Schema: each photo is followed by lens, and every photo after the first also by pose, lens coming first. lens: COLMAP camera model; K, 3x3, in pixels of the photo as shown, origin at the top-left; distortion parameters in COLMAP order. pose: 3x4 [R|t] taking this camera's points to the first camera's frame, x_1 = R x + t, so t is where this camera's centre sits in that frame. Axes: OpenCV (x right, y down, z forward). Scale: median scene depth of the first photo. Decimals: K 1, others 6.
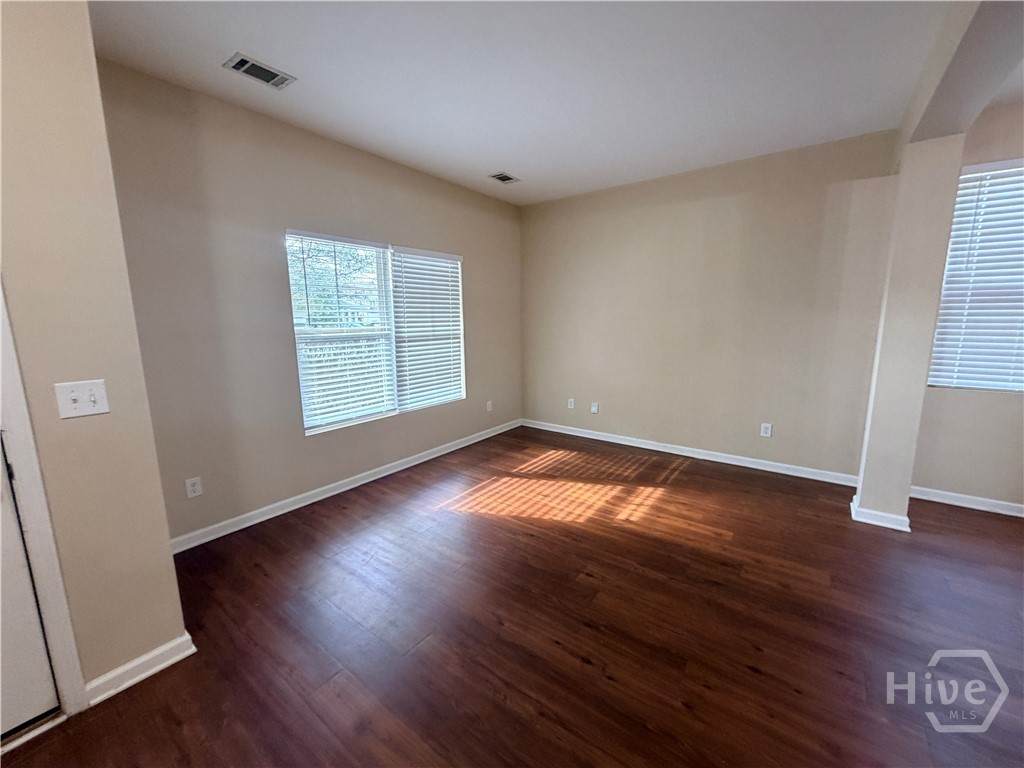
lens RADIAL K [[407.8, 0, 512.0], [0, 407.8, 384.0], [0, 0, 1]] dist [-0.001336, -0.000231]
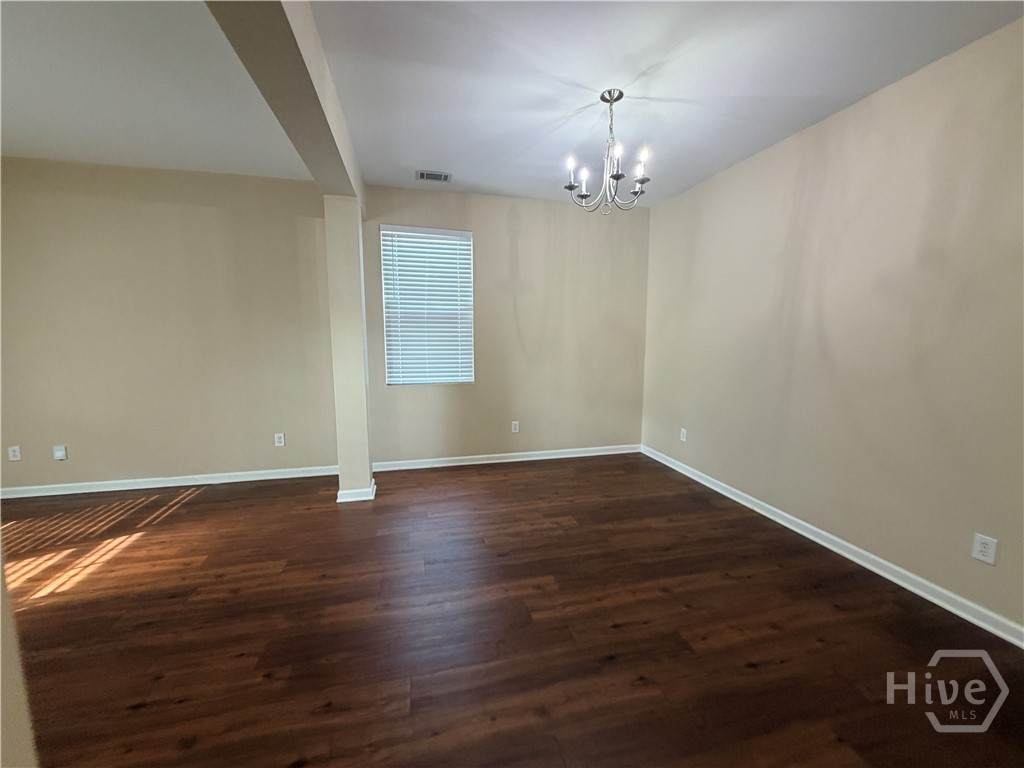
lens RADIAL K [[407.8, 0, 512.0], [0, 407.8, 384.0], [0, 0, 1]] dist [-0.001336, -0.000231]
pose [[0.635335, -0.084805, 0.767566, 0.241343], [0.115434, 0.993214, 0.014188, 0.028339], [-0.763560, 0.079589, 0.640813, -0.151227]]
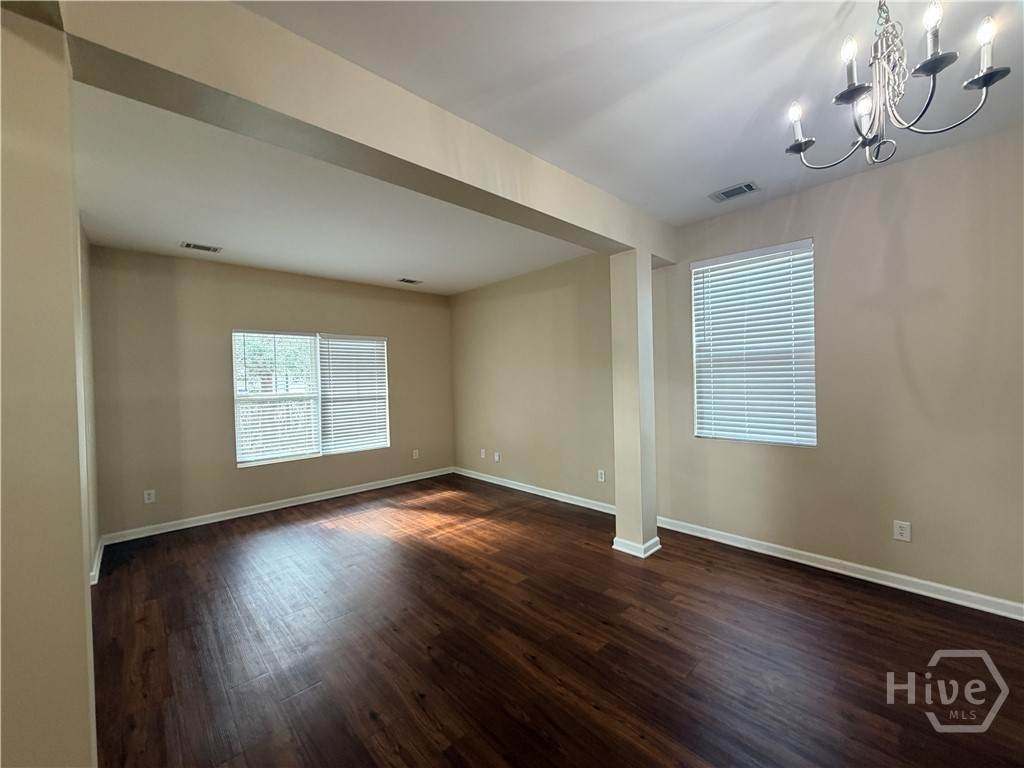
lens RADIAL K [[407.8, 0, 512.0], [0, 407.8, 384.0], [0, 0, 1]] dist [-0.001336, -0.000231]
pose [[0.984086, -0.012977, -0.177220, 0.658024], [-0.013320, 0.989136, -0.146398, 0.031416], [0.177195, 0.146428, 0.973222, -0.247058]]
